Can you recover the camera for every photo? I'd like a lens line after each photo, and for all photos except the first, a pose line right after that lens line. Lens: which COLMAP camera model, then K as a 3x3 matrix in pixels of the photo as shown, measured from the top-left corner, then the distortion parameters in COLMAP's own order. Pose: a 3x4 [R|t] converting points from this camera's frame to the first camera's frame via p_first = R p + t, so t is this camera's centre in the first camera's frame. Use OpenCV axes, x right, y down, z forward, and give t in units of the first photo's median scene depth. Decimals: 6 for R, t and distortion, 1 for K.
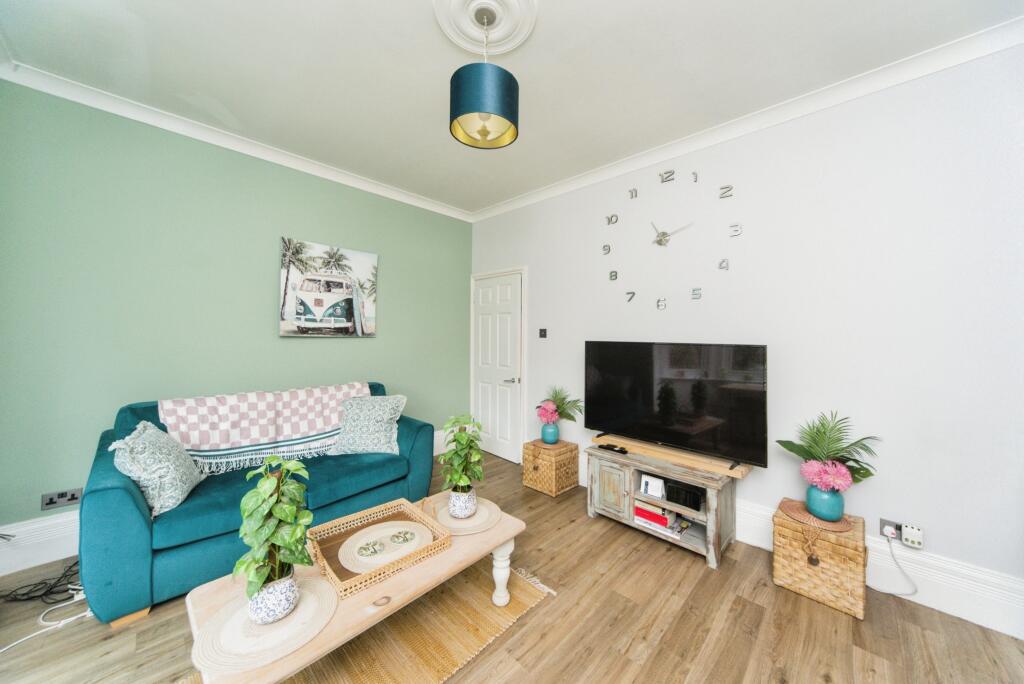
lens RADIAL K [[354.8, 0, 515.8], [0, 354.8, 325.6], [0, 0, 1]] dist [-0.001587, -0.000335]
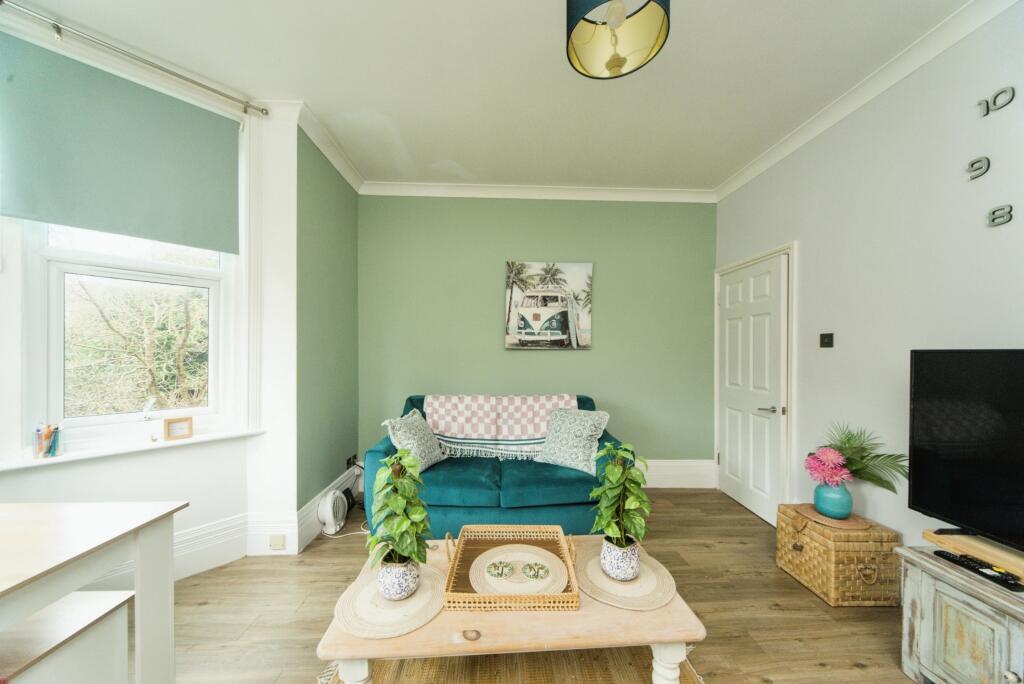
lens RADIAL K [[351.2, 0, 512.0], [0, 351.2, 350.6], [0, 0, 1]] dist [-0.002623, -0.000318]
pose [[0.719079, -0.010505, -0.694849, 0.158032], [0.022925, 0.999700, 0.008611, 0.031931], [0.694550, -0.022121, 0.719104, 0.231294]]
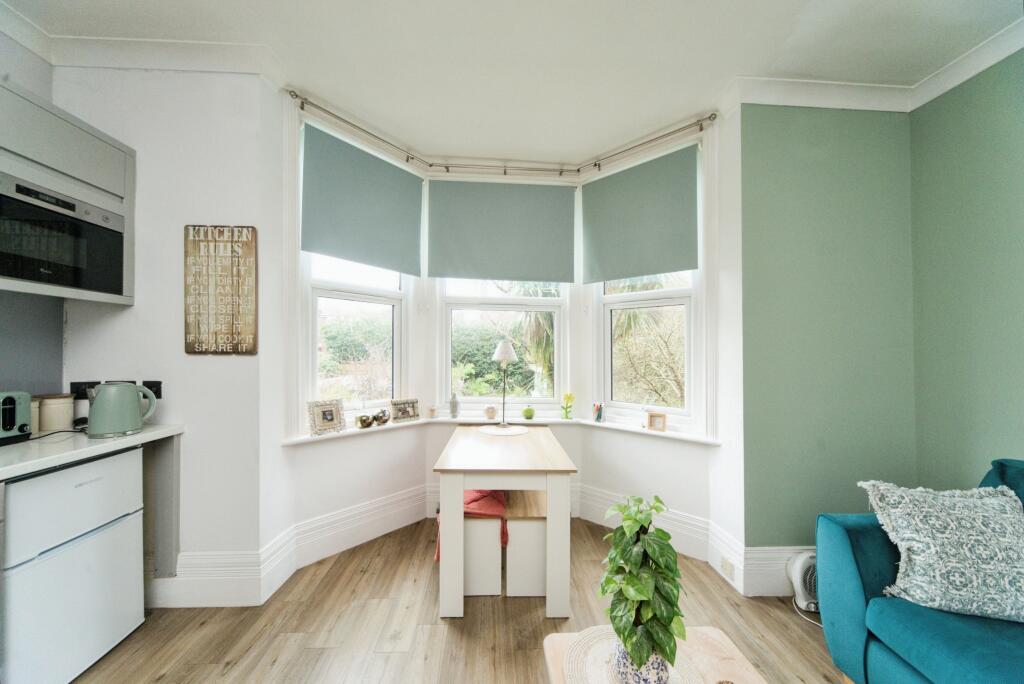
lens RADIAL K [[351.2, 0, 506.5], [0, 351.2, 348.8], [0, 0, 1]] dist [-0.000930, -0.000142]
pose [[-0.694136, -0.026477, -0.719356, 0.074656], [-0.001019, 0.999358, -0.035799, 0.028019], [0.719843, -0.024116, -0.693718, 0.651814]]
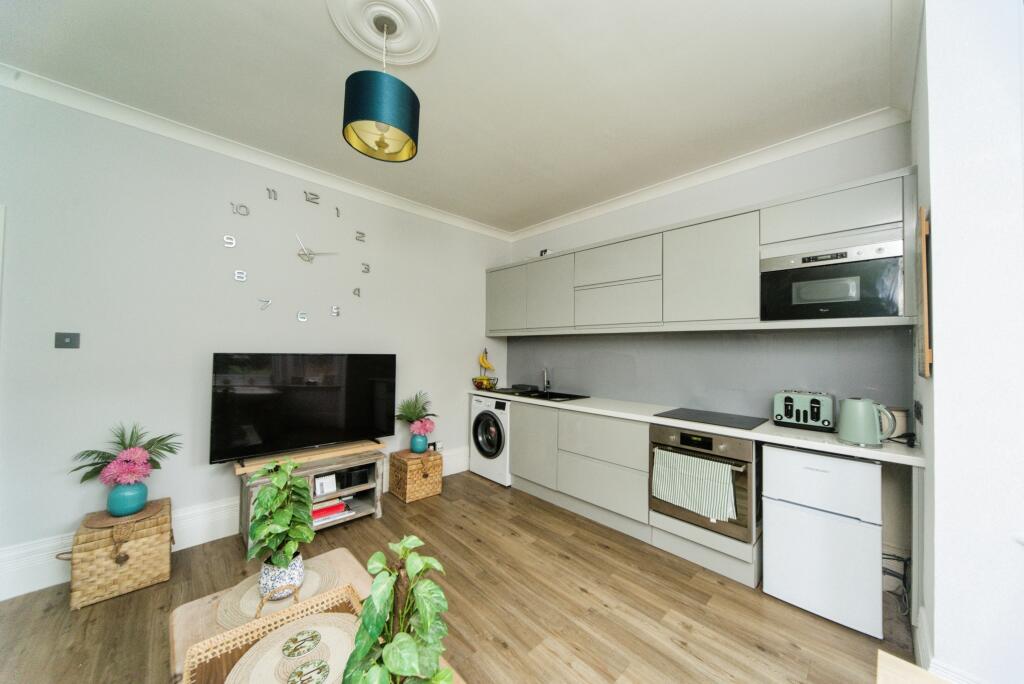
lens RADIAL K [[351.0, 0, 505.7], [0, 351.0, 342.2], [0, 0, 1]] dist [0.000489, -0.000030]
pose [[0.053696, 0.012016, 0.998485, -0.651019], [-0.046460, 0.998875, -0.009522, -0.005238], [-0.997476, -0.045878, 0.054194, 0.384242]]
